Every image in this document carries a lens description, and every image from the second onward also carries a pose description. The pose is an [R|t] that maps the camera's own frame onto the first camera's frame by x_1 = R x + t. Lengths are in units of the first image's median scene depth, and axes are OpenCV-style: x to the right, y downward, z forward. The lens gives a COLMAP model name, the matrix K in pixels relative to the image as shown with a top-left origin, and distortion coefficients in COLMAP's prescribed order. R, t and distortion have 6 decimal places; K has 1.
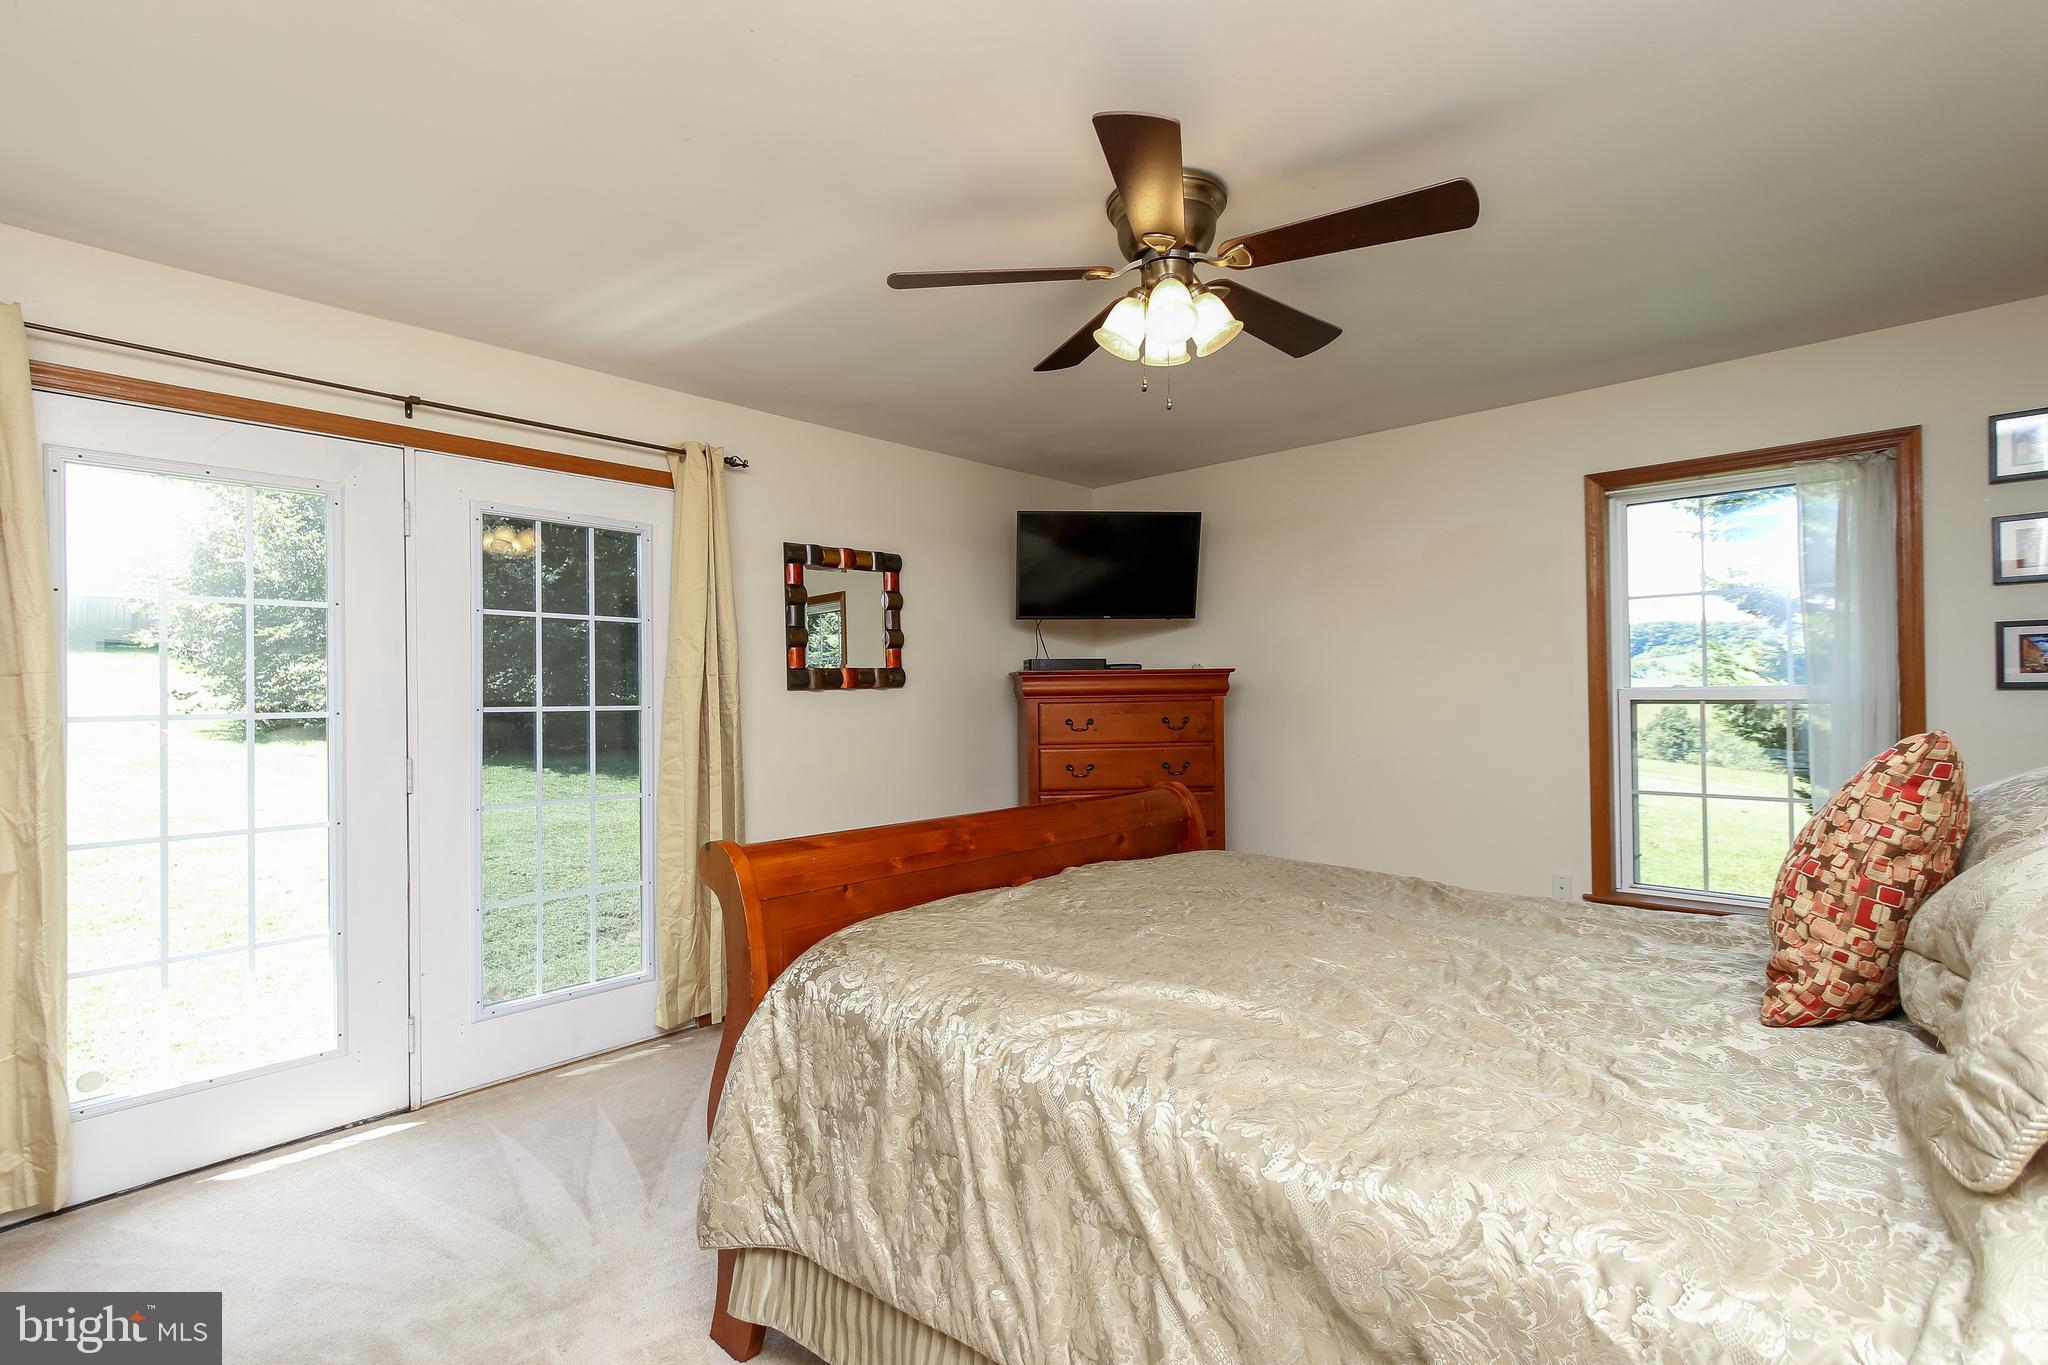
lens RADIAL K [[945.1, 0, 1018.5], [0, 945.1, 685.2], [0, 0, 1]] dist [0.001429, 0.000192]
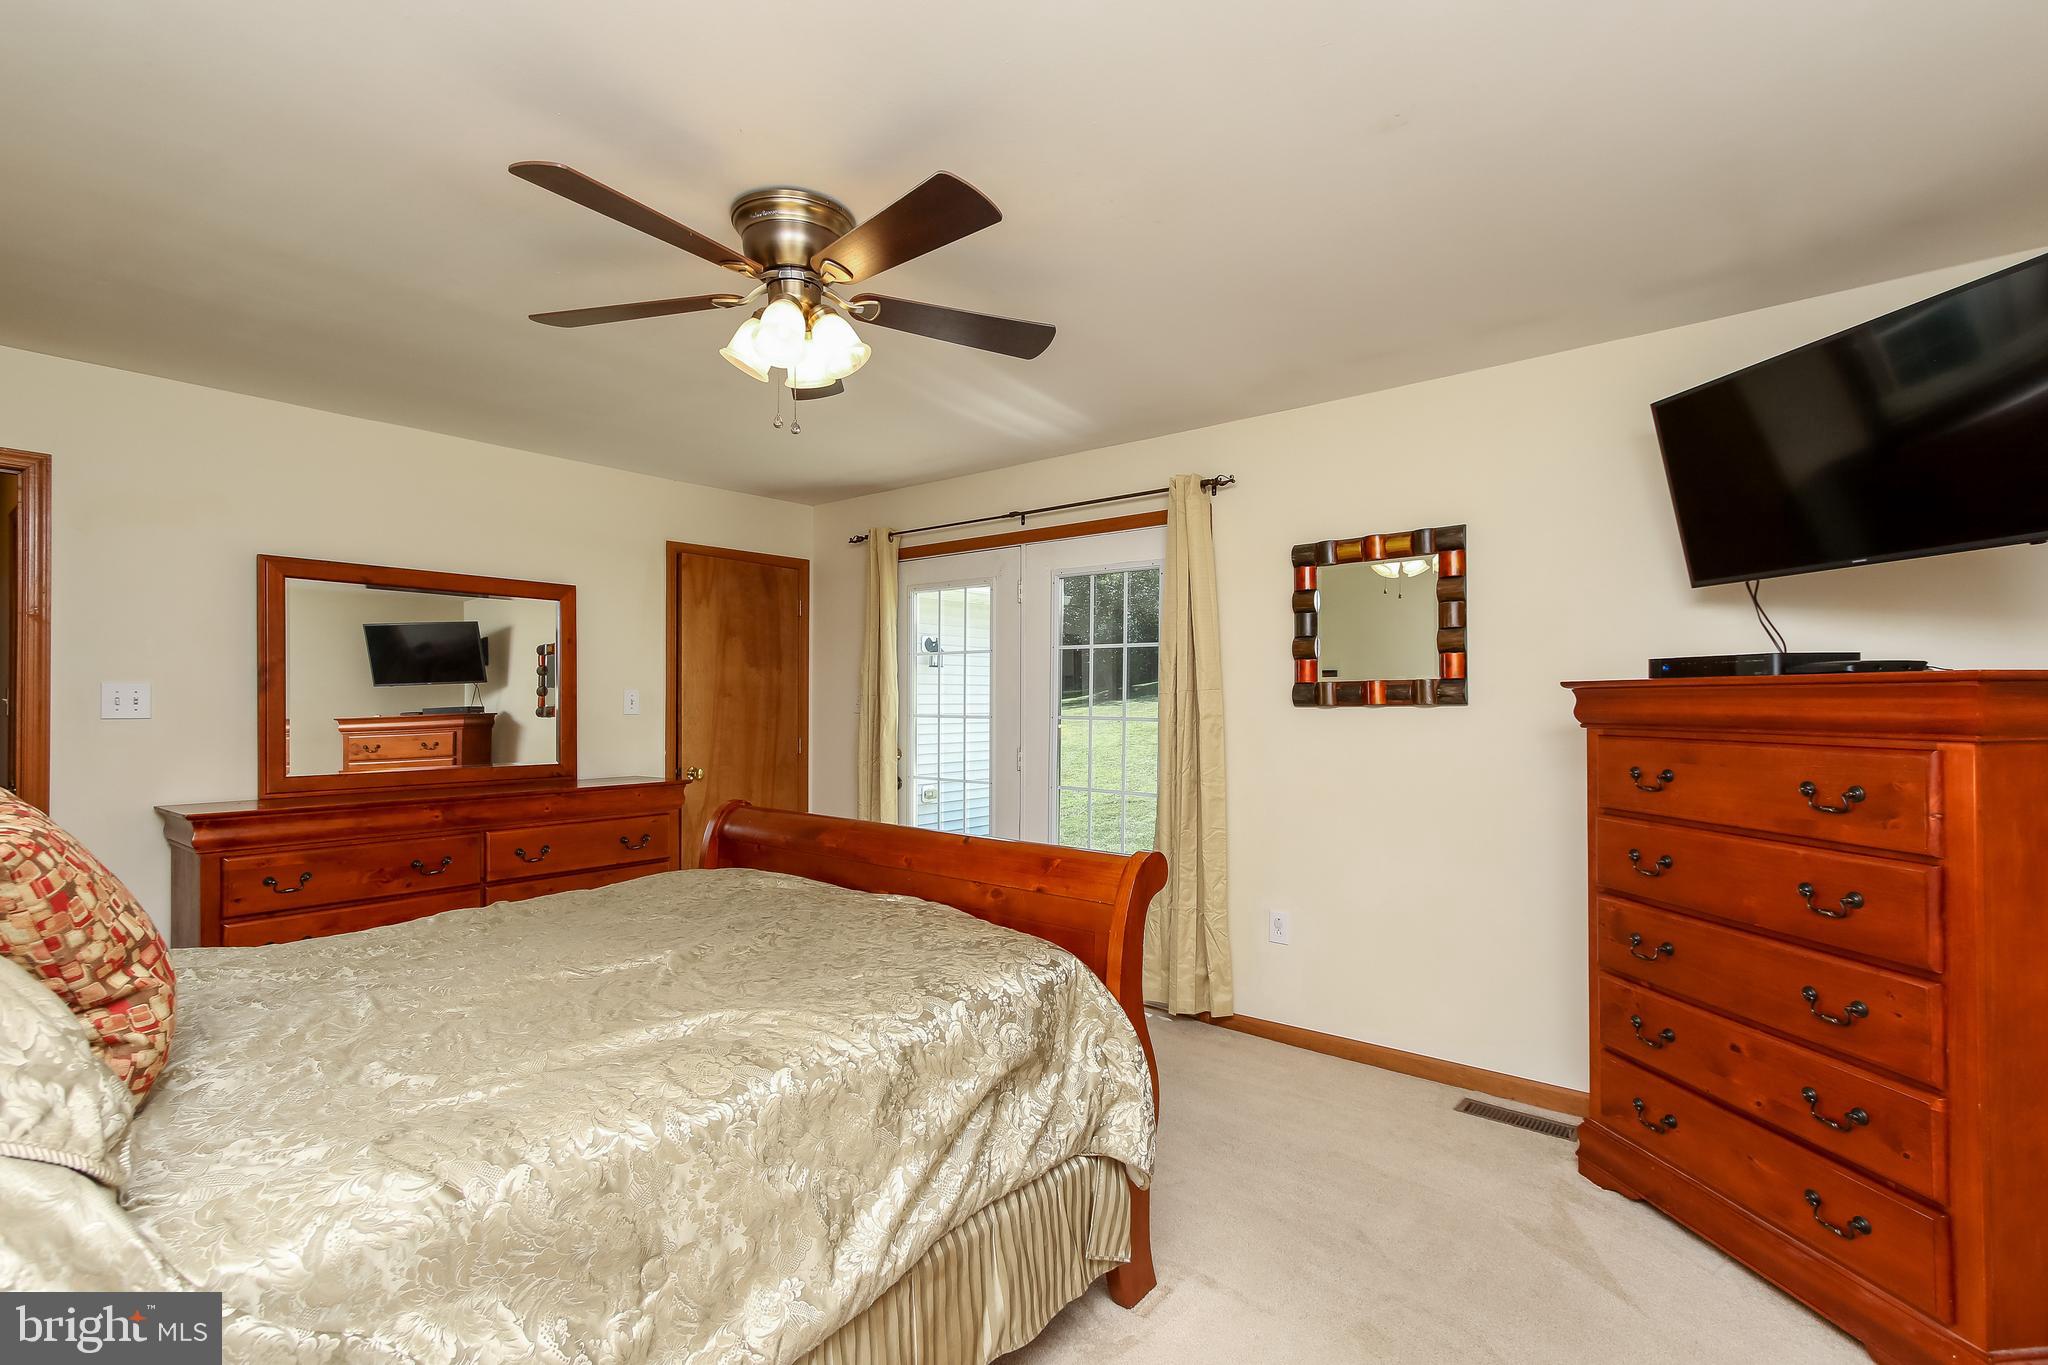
lens RADIAL K [[945.1, 0, 1018.5], [0, 945.1, 685.2], [0, 0, 1]] dist [0.001429, 0.000192]
pose [[0.056128, 0.001514, -0.998422, 0.652081], [0.013779, 0.999902, 0.002291, -0.021131], [0.998329, -0.013885, 0.056101, 0.675968]]
